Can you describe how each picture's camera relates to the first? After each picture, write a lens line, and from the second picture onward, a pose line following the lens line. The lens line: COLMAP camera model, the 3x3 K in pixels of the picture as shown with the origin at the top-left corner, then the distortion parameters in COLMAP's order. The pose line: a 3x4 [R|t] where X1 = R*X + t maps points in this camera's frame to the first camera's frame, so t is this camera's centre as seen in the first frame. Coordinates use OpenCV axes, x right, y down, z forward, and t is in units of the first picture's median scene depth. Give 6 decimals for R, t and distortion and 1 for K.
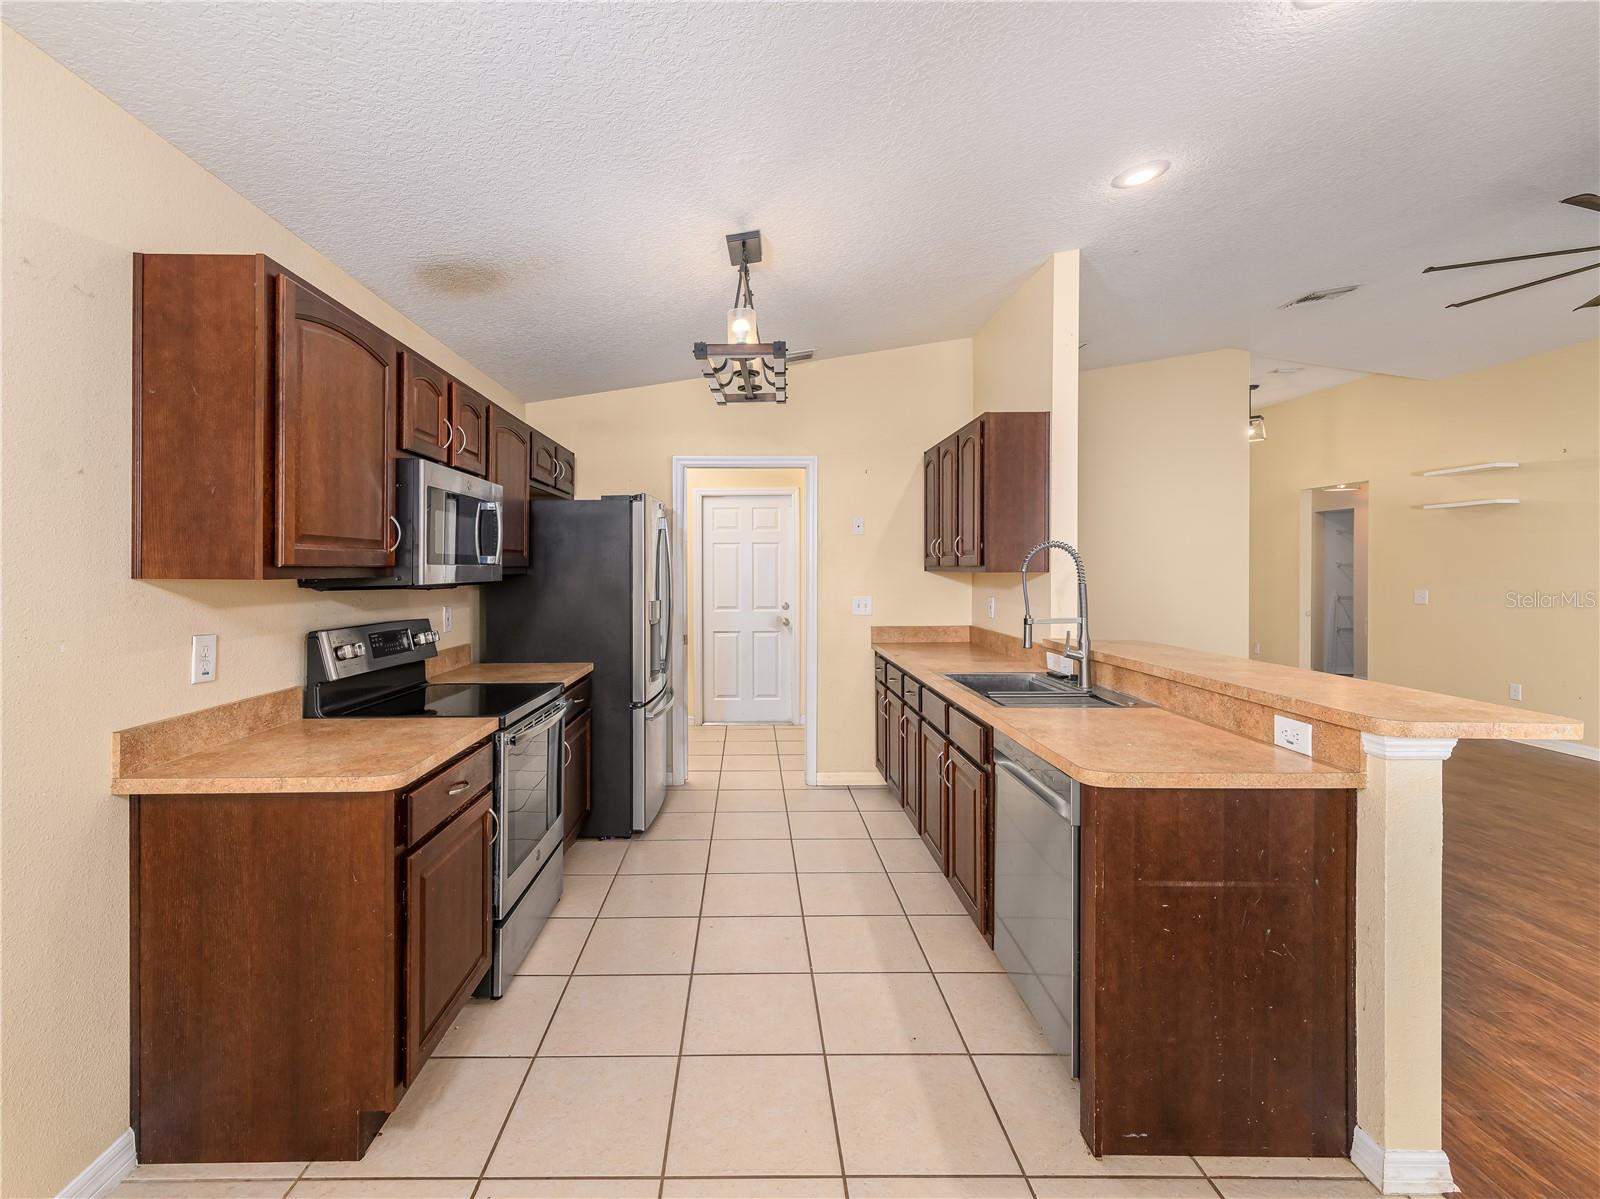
lens RADIAL K [[694.7, 0, 722.0], [0, 694.7, 571.5], [0, 0, 1]] dist [-0.000445, -0.000036]
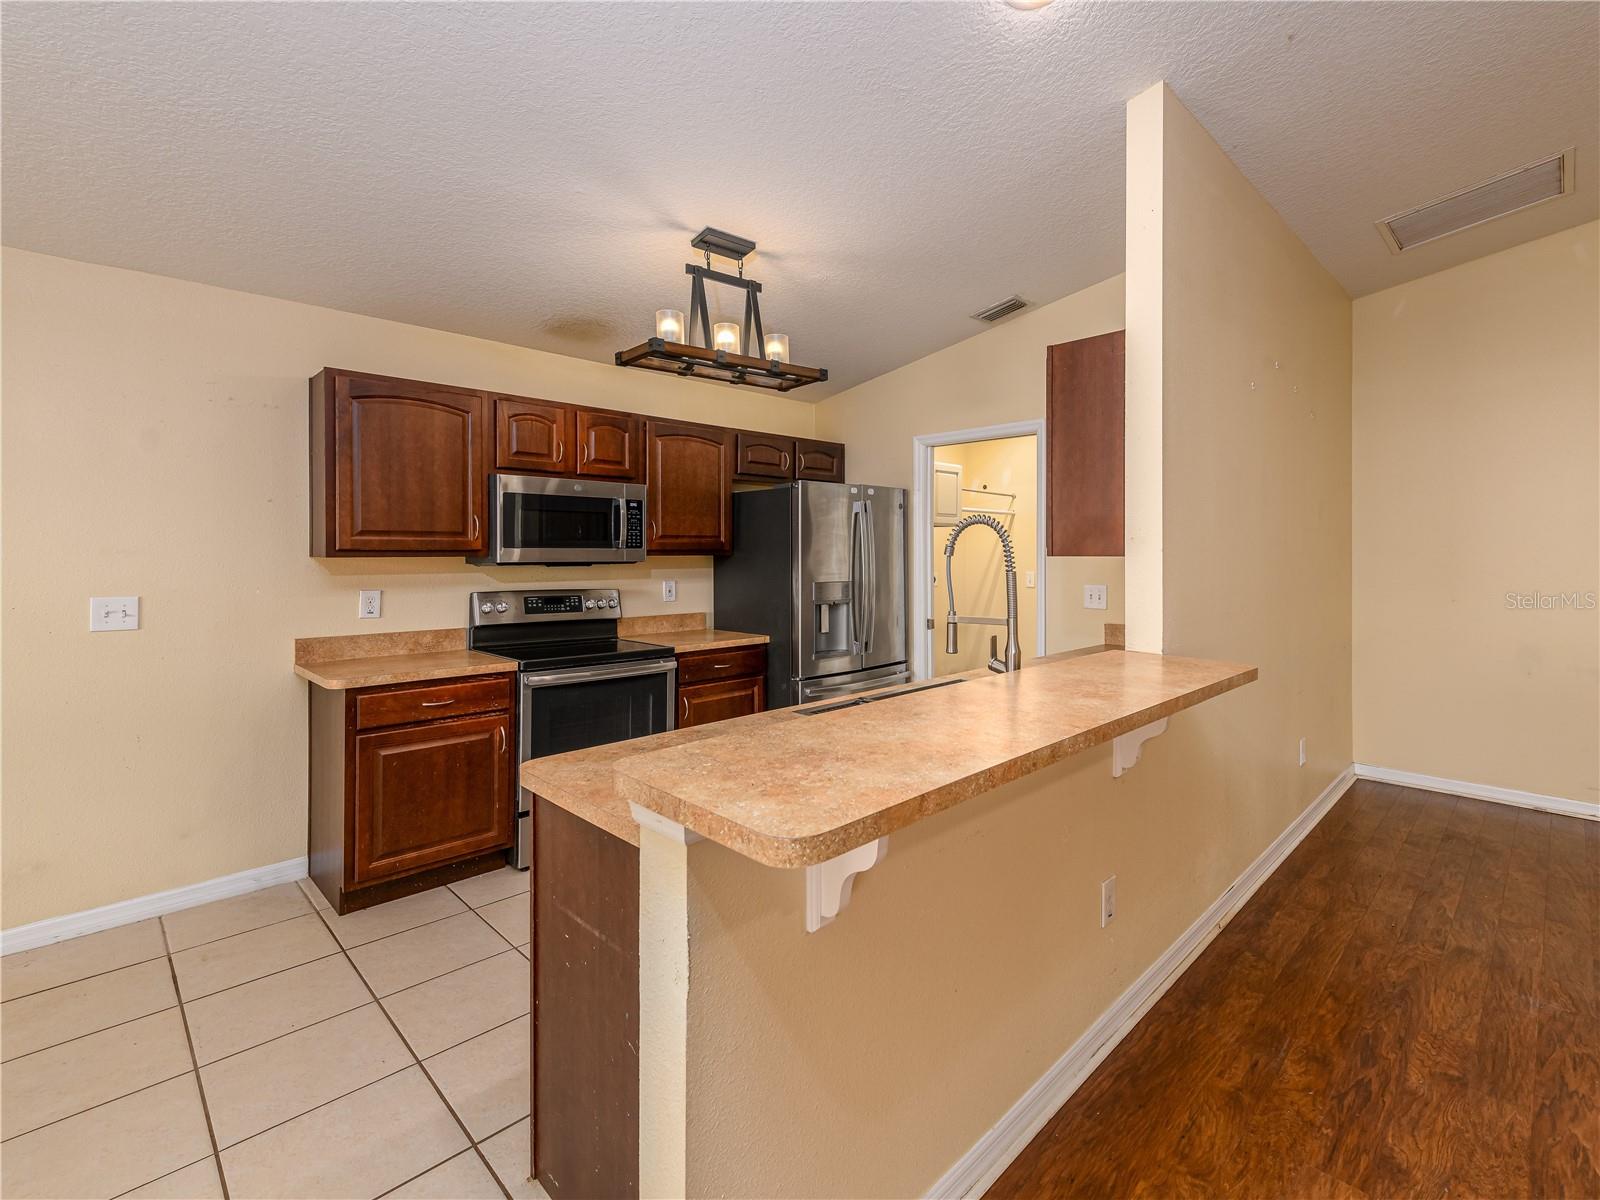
lens RADIAL K [[713.5, 0, 887.6], [0, 713.5, 555.0], [0, 0, 1]] dist [0.000696, -0.000377]
pose [[0.753610, 0.004794, -0.657304, 1.005703], [-0.002816, 0.999988, 0.004065, -0.003855], [0.657316, -0.001213, 0.753614, 0.383584]]
